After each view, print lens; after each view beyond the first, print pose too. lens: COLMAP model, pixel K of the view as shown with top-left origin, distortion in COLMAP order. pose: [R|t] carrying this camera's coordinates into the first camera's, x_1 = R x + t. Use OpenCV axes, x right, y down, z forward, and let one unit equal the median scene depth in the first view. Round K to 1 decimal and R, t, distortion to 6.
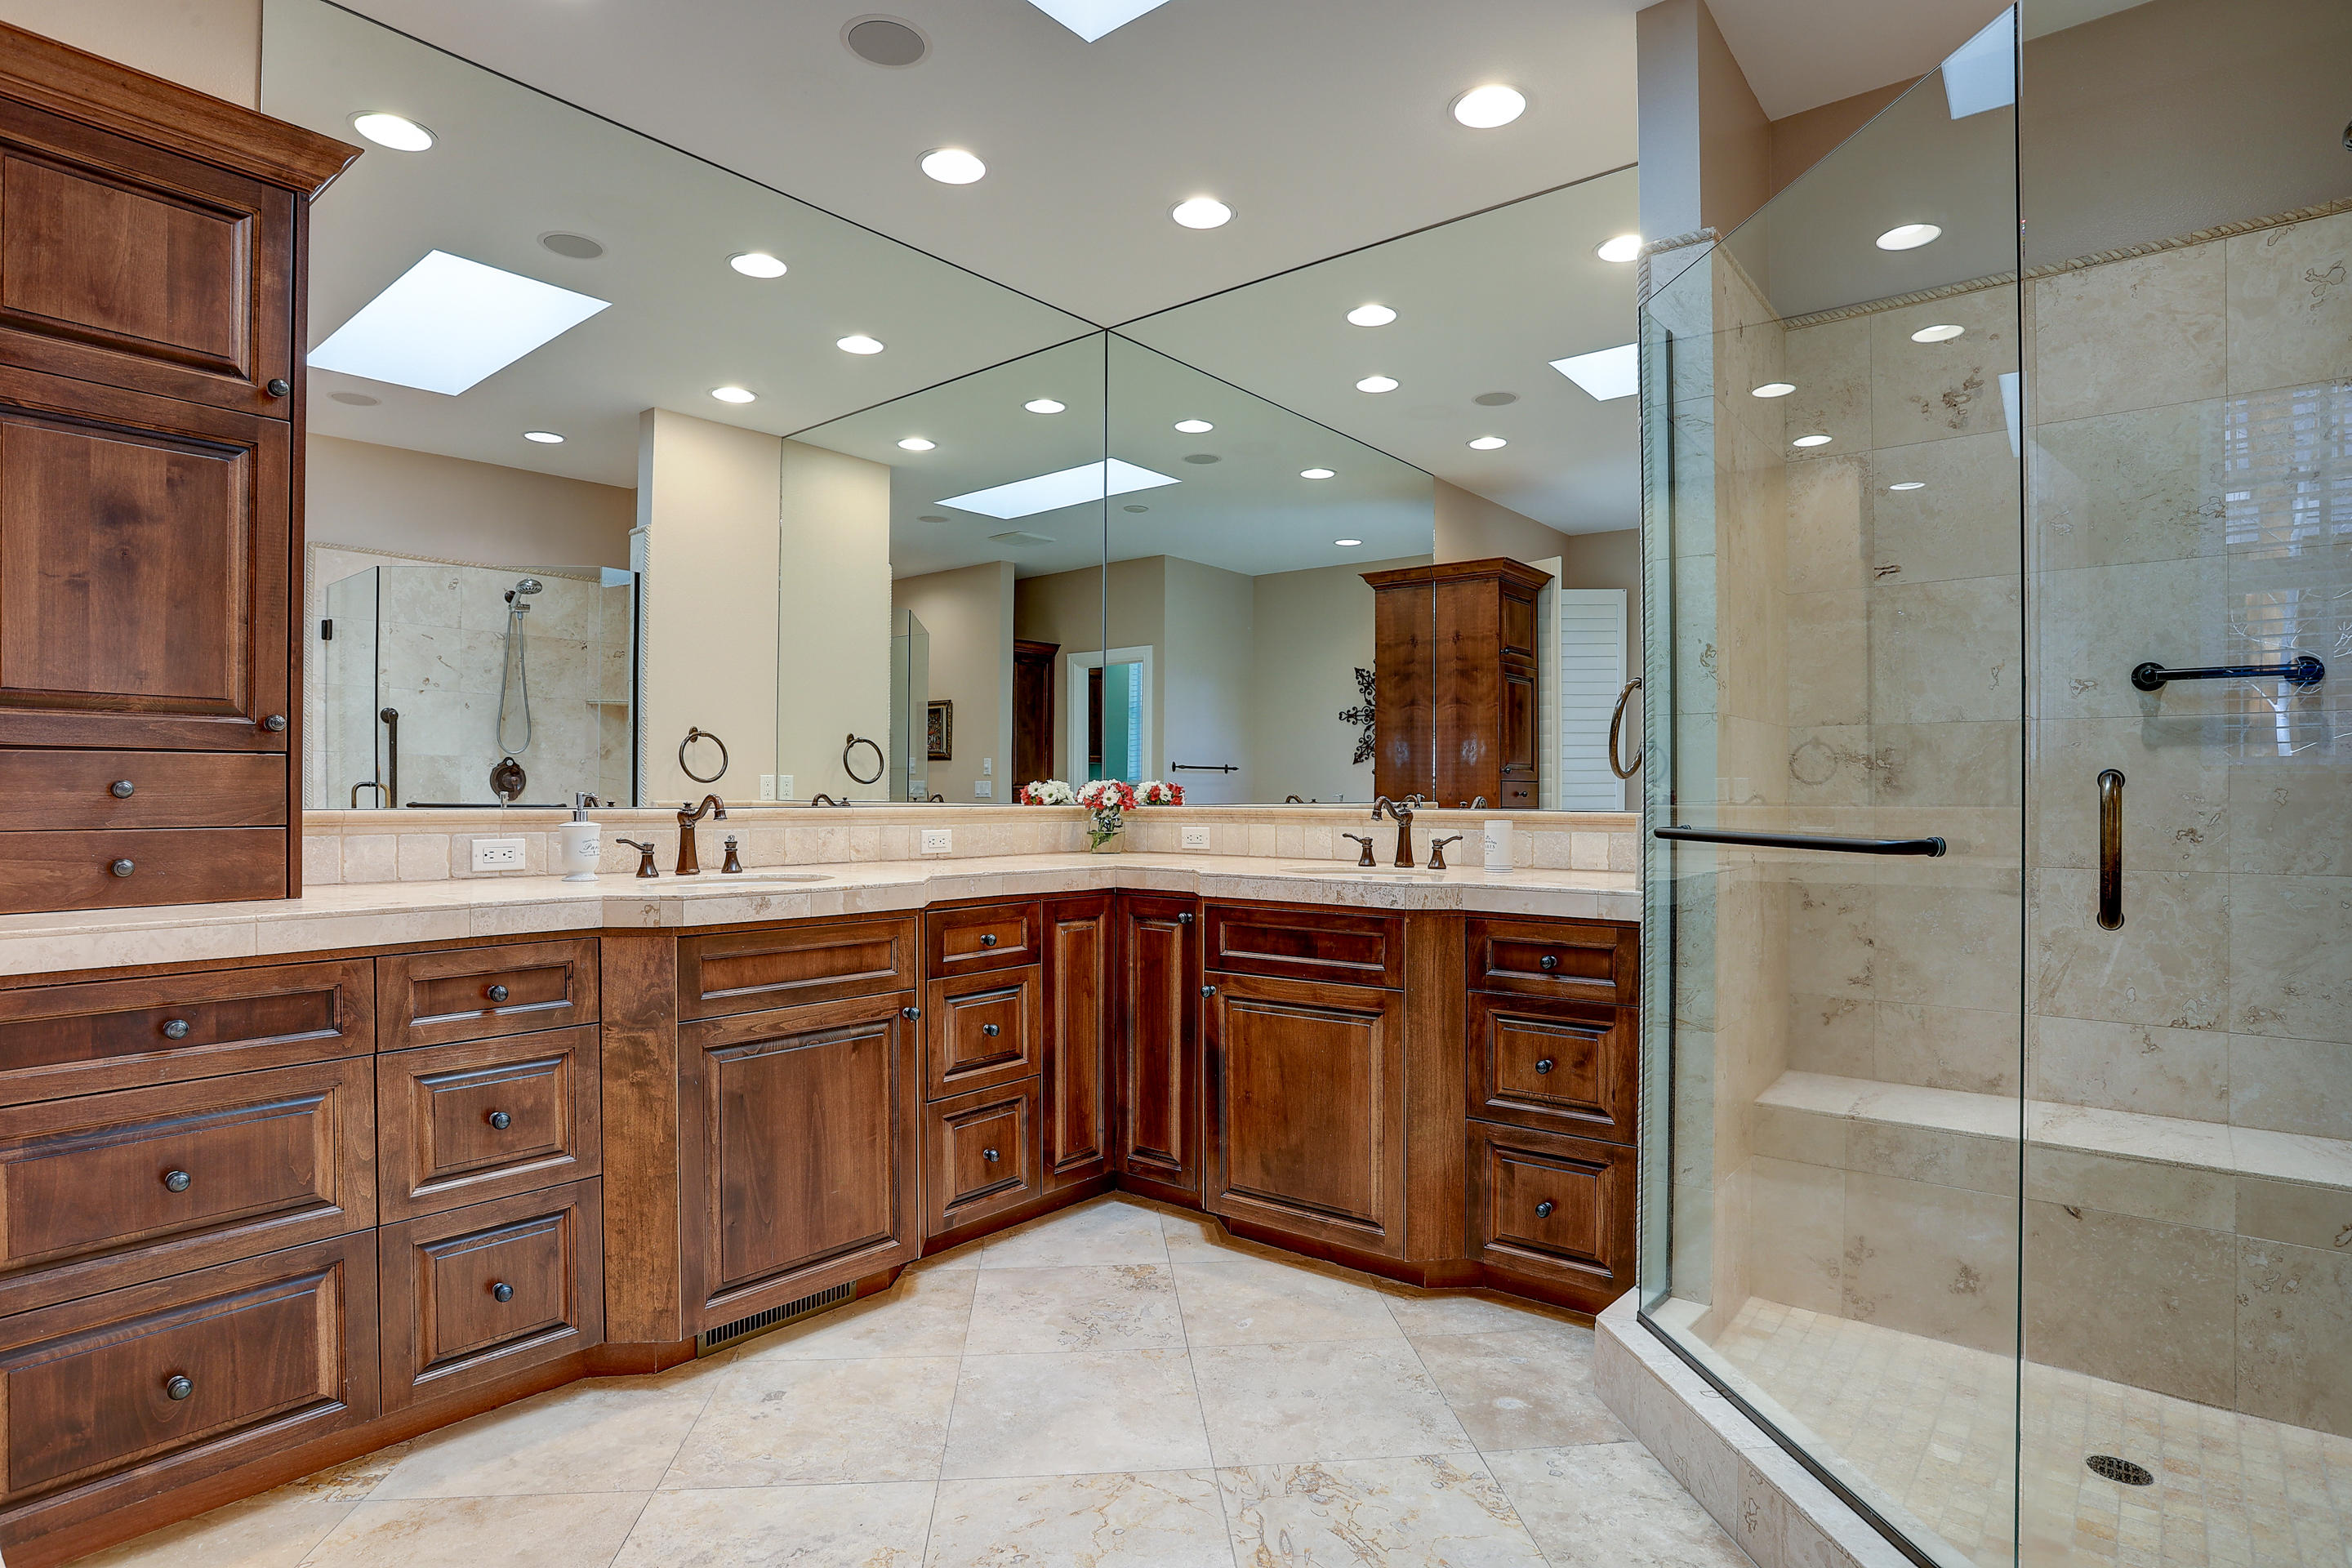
lens RADIAL K [[1194.0, 0, 1196.0], [0, 1194.0, 791.8], [0, 0, 1]] dist [-0.076465, 0.034086]
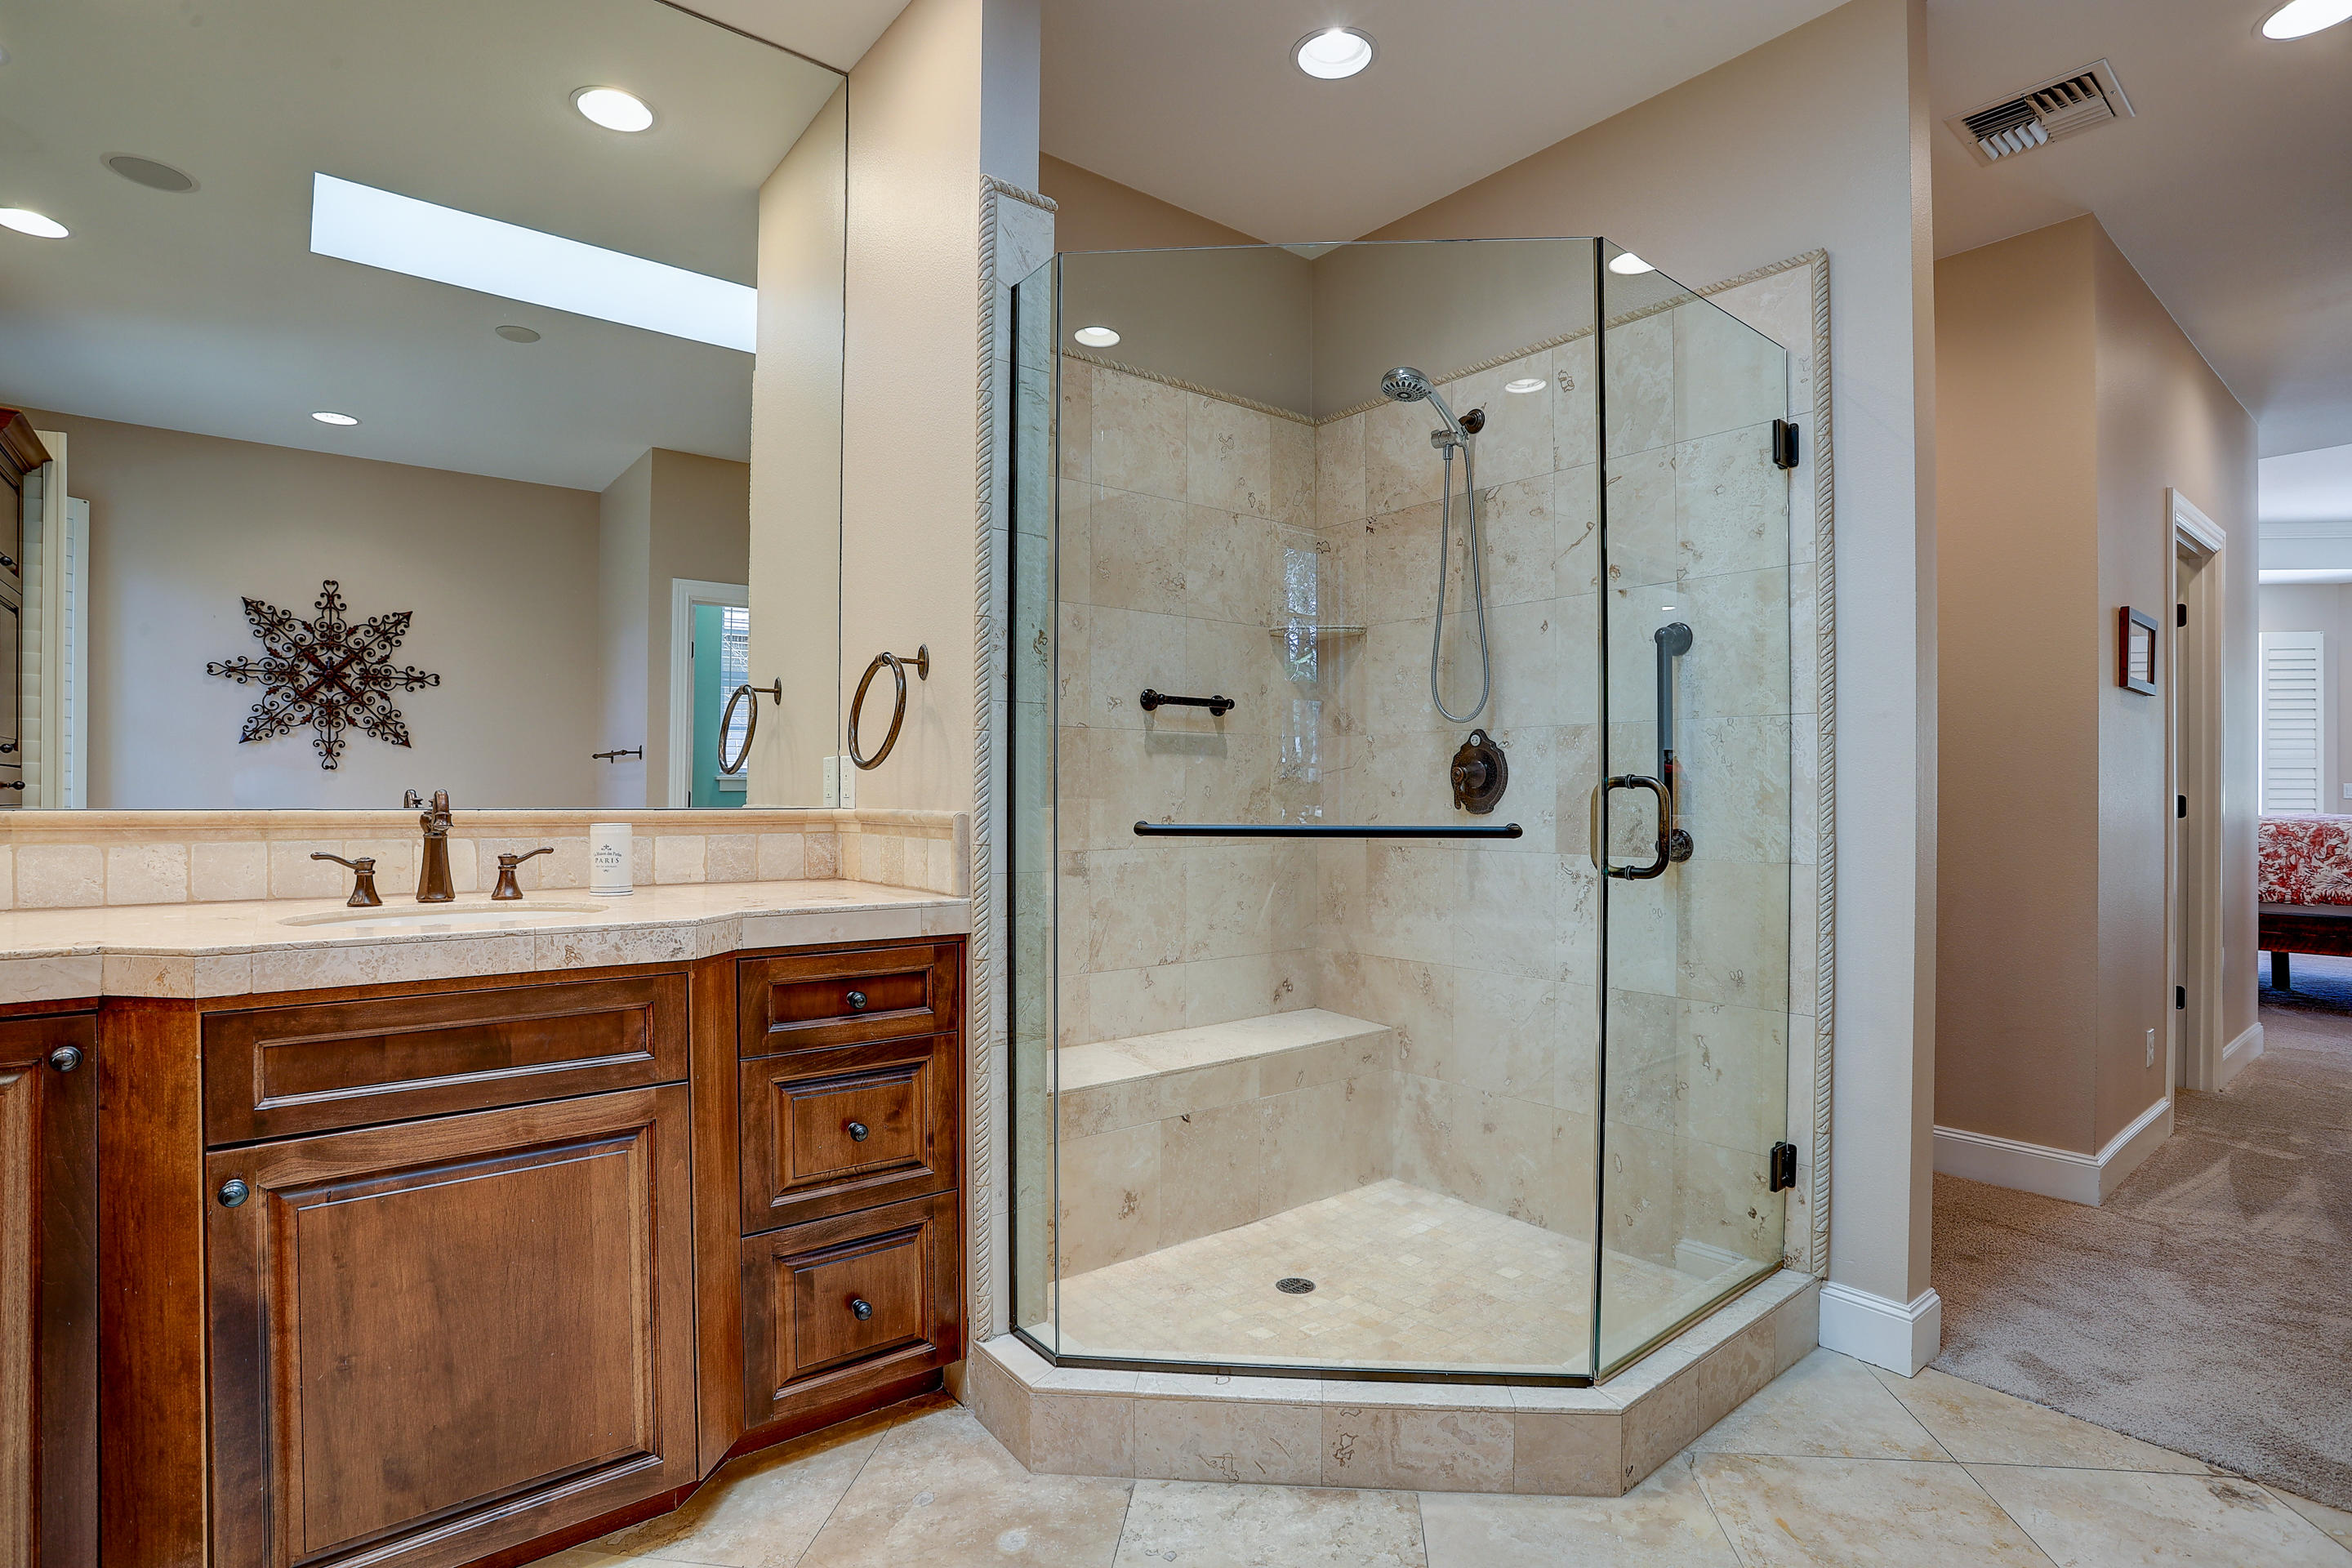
lens RADIAL K [[1152.0, 0, 1190.5], [0, 1152.0, 792.7], [0, 0, 1]] dist [-0.076642, 0.033874]
pose [[0.217076, -0.000350, 0.976155, -0.215597], [-0.007493, 0.999970, 0.002025, 0.001148], [-0.976126, -0.007754, 0.217066, 0.332509]]
